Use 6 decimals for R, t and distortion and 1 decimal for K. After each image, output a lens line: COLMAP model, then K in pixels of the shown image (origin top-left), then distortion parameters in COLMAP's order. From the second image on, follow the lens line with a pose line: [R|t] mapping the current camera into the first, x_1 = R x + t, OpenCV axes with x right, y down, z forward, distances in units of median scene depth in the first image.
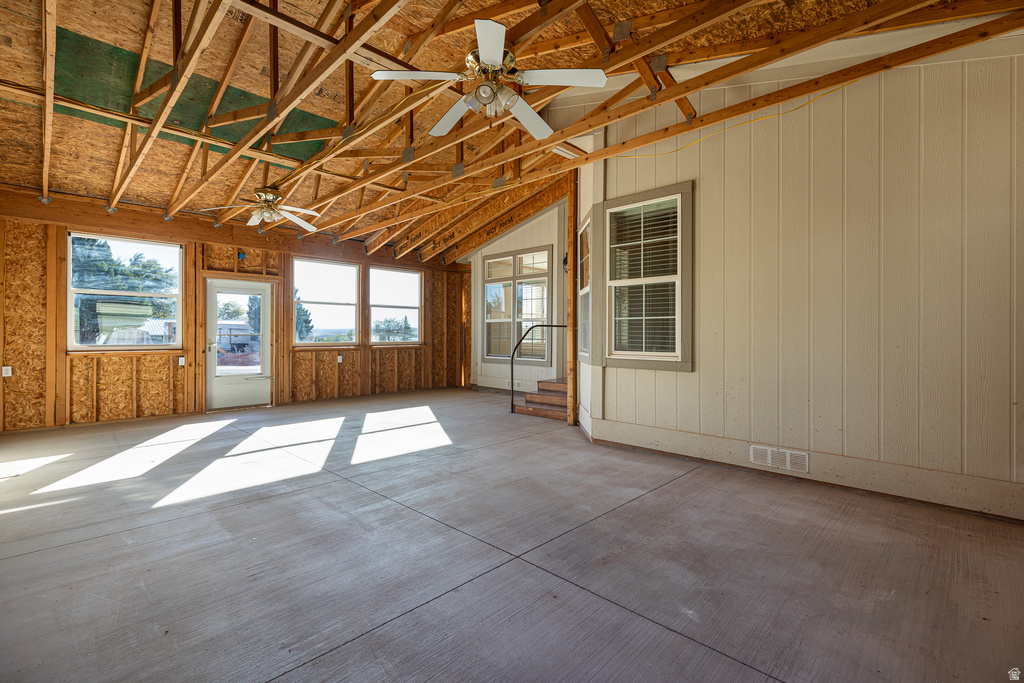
lens RADIAL K [[460.0, 0, 508.3], [0, 460.0, 333.5], [0, 0, 1]] dist [0.005107, 0.000494]
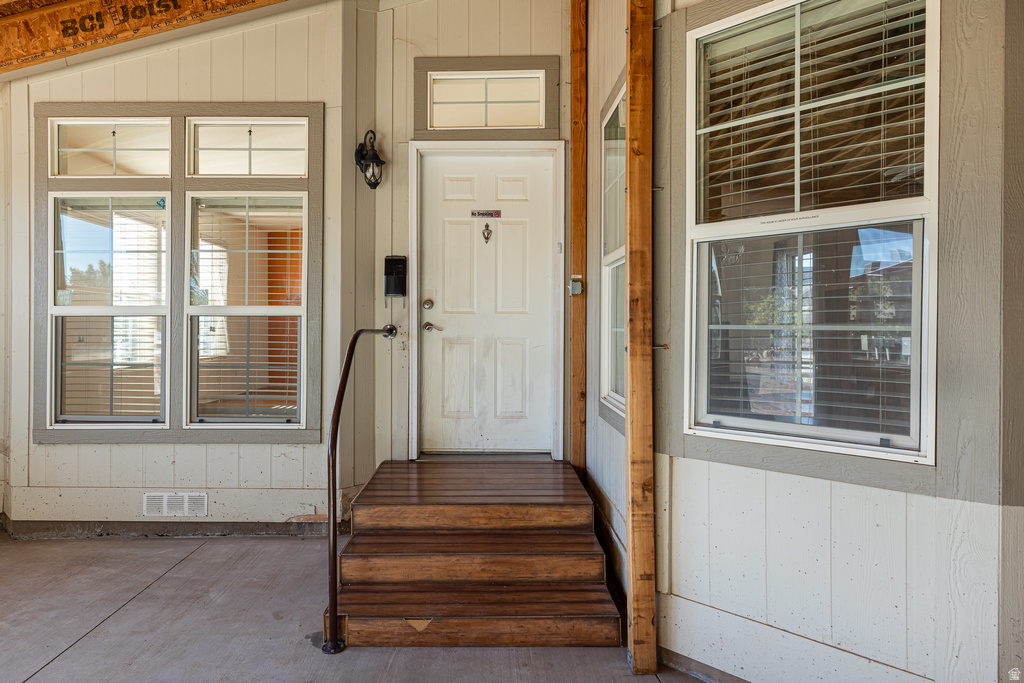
lens RADIAL K [[650.1, 0, 483.1], [0, 650.1, 319.7], [0, 0, 1]] dist [0.010682, 0.002061]
pose [[0.719856, -0.008790, 0.694067, -0.238387], [0.003316, 0.999952, 0.009224, -0.040488], [-0.694115, -0.004338, 0.719851, 0.774559]]
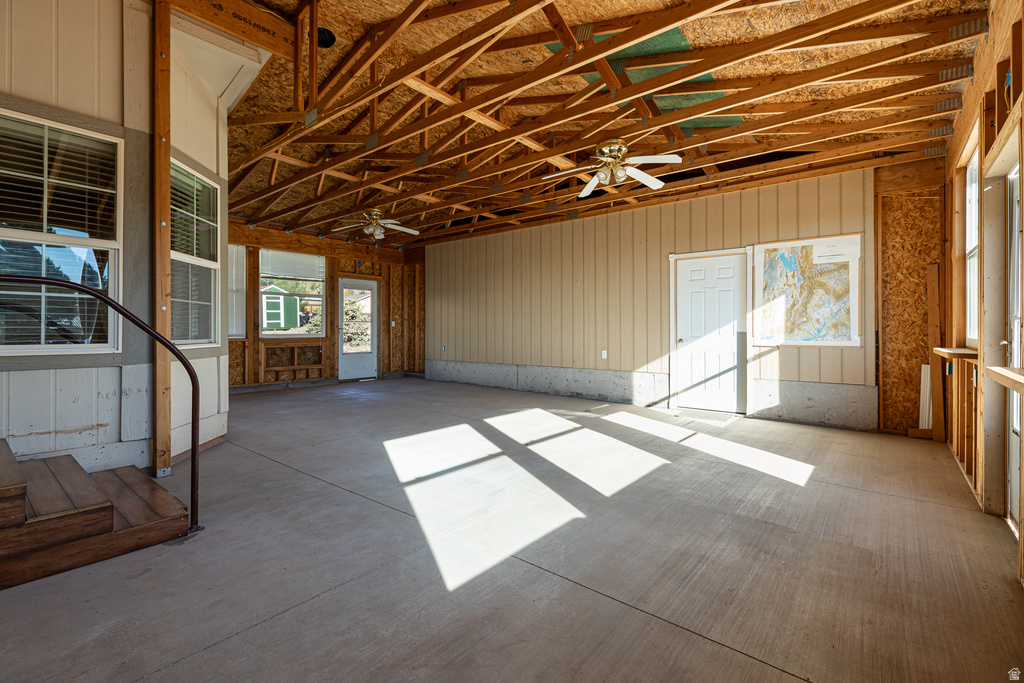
lens RADIAL K [[460.0, 0, 508.4], [0, 460.0, 333.7], [0, 0, 1]] dist [0.005107, 0.000494]
pose [[-0.996081, -0.005414, -0.088281, -0.244541], [-0.005894, 0.999969, 0.005175, 0.014244], [0.088250, 0.005675, -0.996082, 1.655391]]
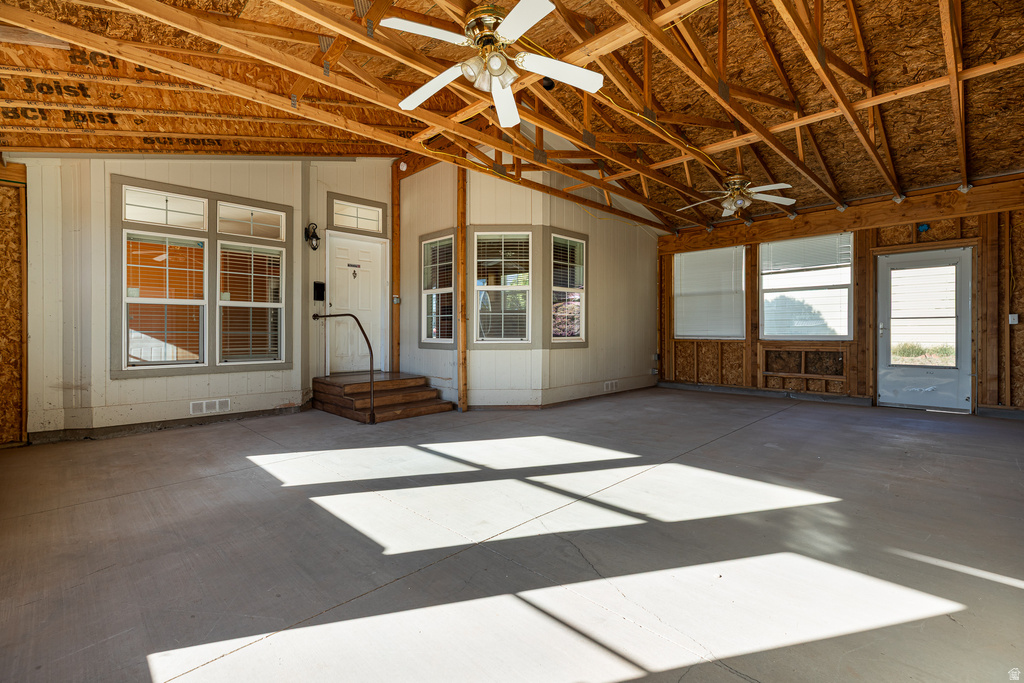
lens RADIAL K [[460.0, 0, 511.0], [0, 460.0, 335.5], [0, 0, 1]] dist [0.005107, 0.000494]
pose [[0.014143, -0.016667, 0.999761, -0.930661], [-0.000292, 0.999861, 0.016672, 0.006441], [-0.999900, -0.000527, 0.014136, 0.894243]]
